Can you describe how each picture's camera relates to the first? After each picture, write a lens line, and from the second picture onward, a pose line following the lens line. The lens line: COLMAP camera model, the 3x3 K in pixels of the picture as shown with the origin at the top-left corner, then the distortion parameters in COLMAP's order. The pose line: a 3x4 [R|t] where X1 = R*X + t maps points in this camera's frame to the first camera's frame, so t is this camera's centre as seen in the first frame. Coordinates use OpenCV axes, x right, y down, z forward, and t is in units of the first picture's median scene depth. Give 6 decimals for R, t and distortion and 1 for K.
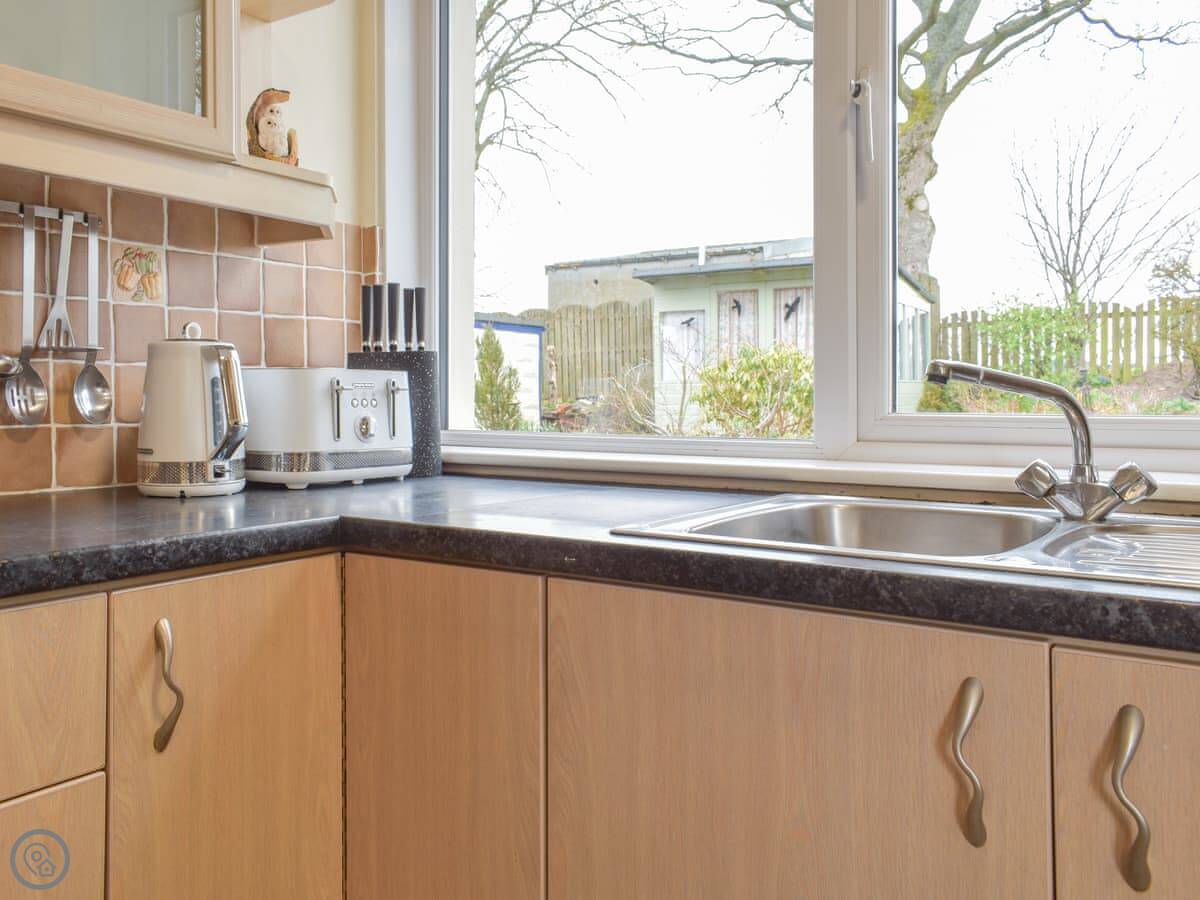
lens RADIAL K [[1037.2, 0, 569.8], [0, 1037.2, 393.7], [0, 0, 1]] dist [0.014879, 0.007587]
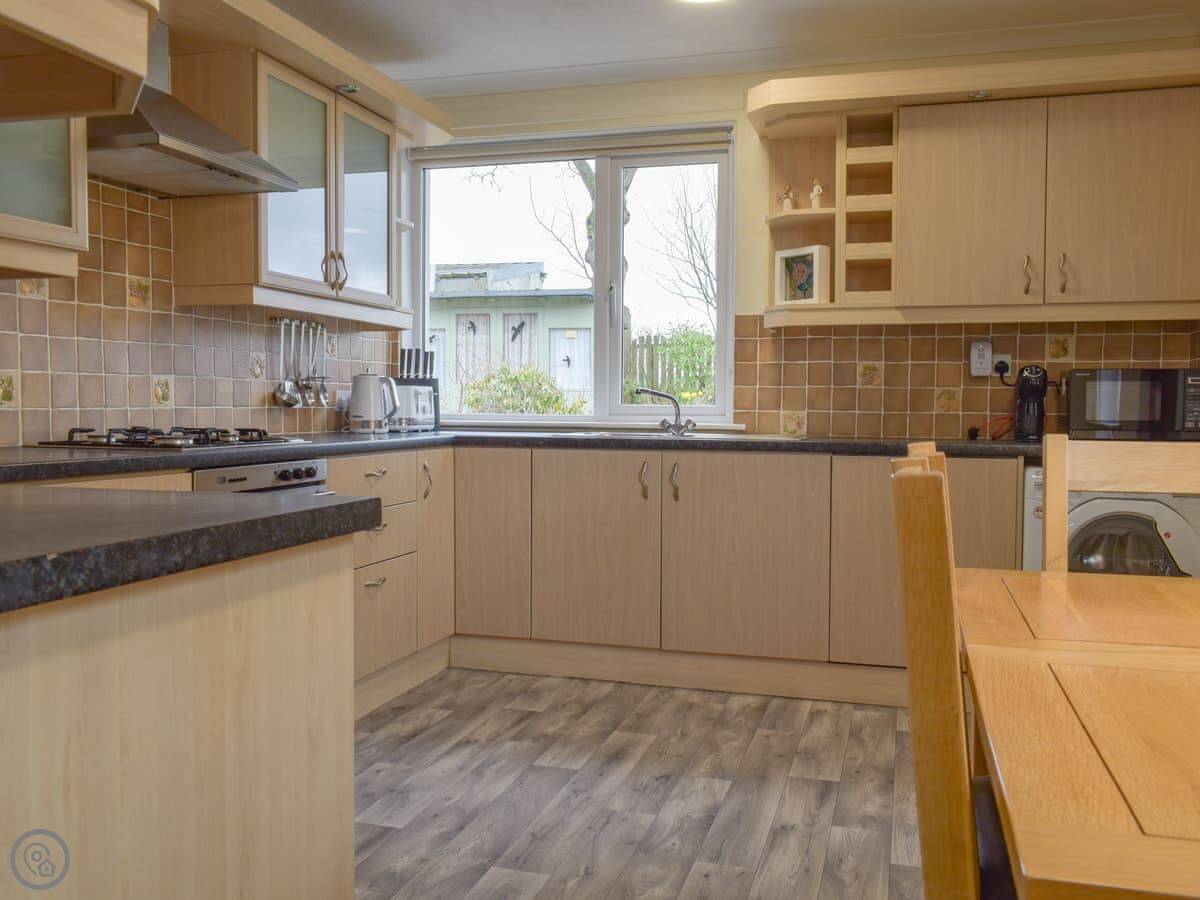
lens RADIAL K [[1063.0, 0, 600.0], [0, 1063.0, 450.0], [0, 0, 1]] dist [-0.000722, -0.001802]
pose [[0.950266, -0.004862, 0.311402, -0.529605], [-0.009515, 0.998958, 0.044634, 0.011084], [-0.311295, -0.045377, 0.949229, -1.418609]]
